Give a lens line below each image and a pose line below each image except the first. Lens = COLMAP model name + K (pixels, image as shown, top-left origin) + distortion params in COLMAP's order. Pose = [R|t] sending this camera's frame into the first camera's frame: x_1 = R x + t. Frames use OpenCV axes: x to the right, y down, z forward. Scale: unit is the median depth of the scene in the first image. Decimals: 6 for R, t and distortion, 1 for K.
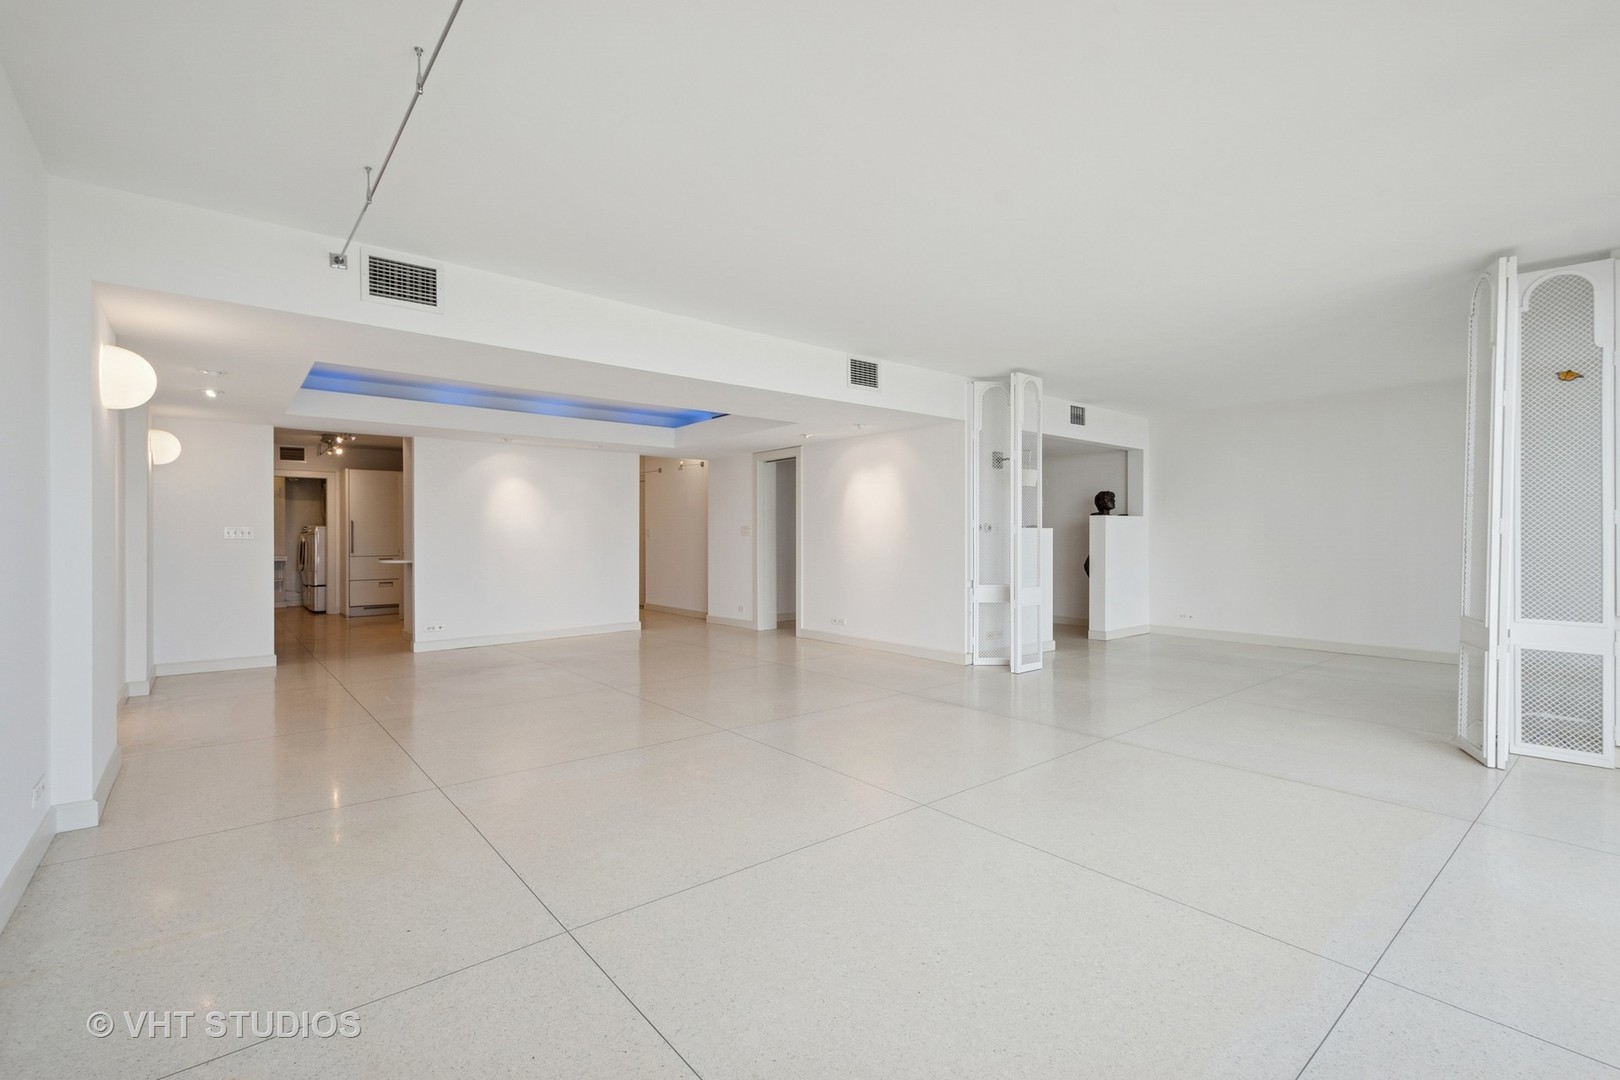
lens RADIAL K [[726.7, 0, 823.5], [0, 726.7, 541.2], [0, 0, 1]] dist [-0.000099, -0.000321]
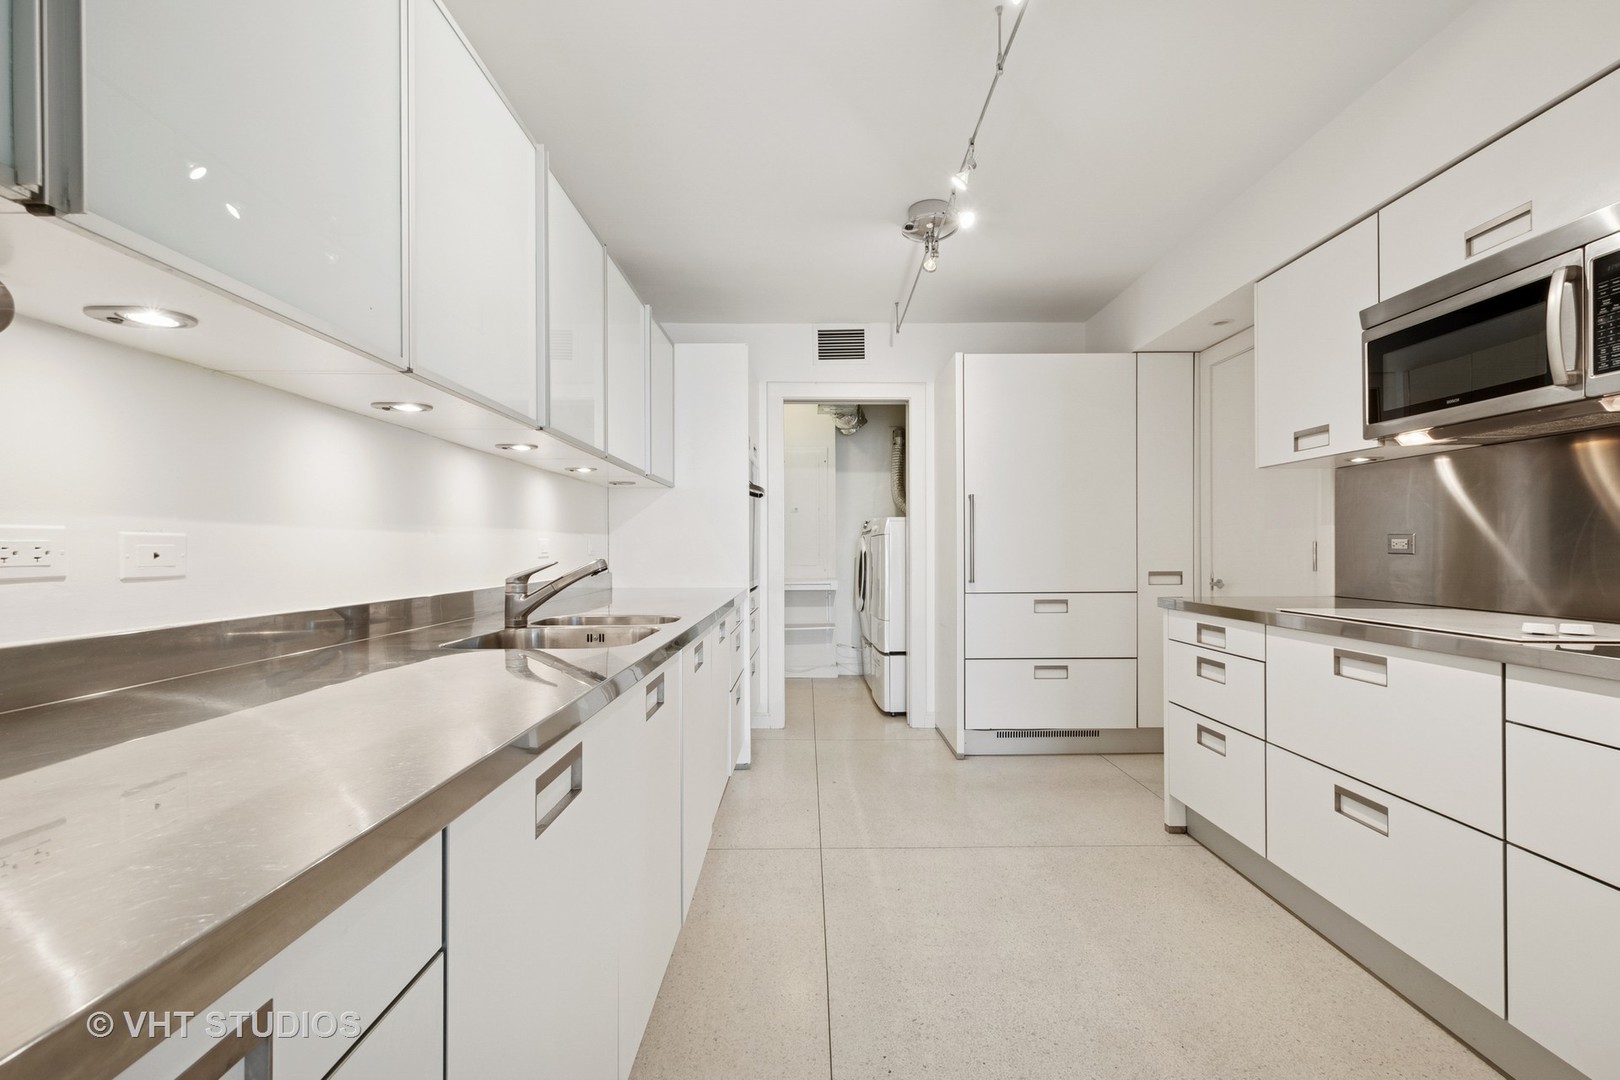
lens RADIAL K [[726.7, 0, 823.5], [0, 726.7, 541.2], [0, 0, 1]] dist [-0.000099, -0.000321]
pose [[0.776008, -0.008454, -0.630666, -0.449898], [0.001825, 0.999936, -0.011158, -0.001076], [0.630720, 0.007508, 0.775974, 0.633215]]
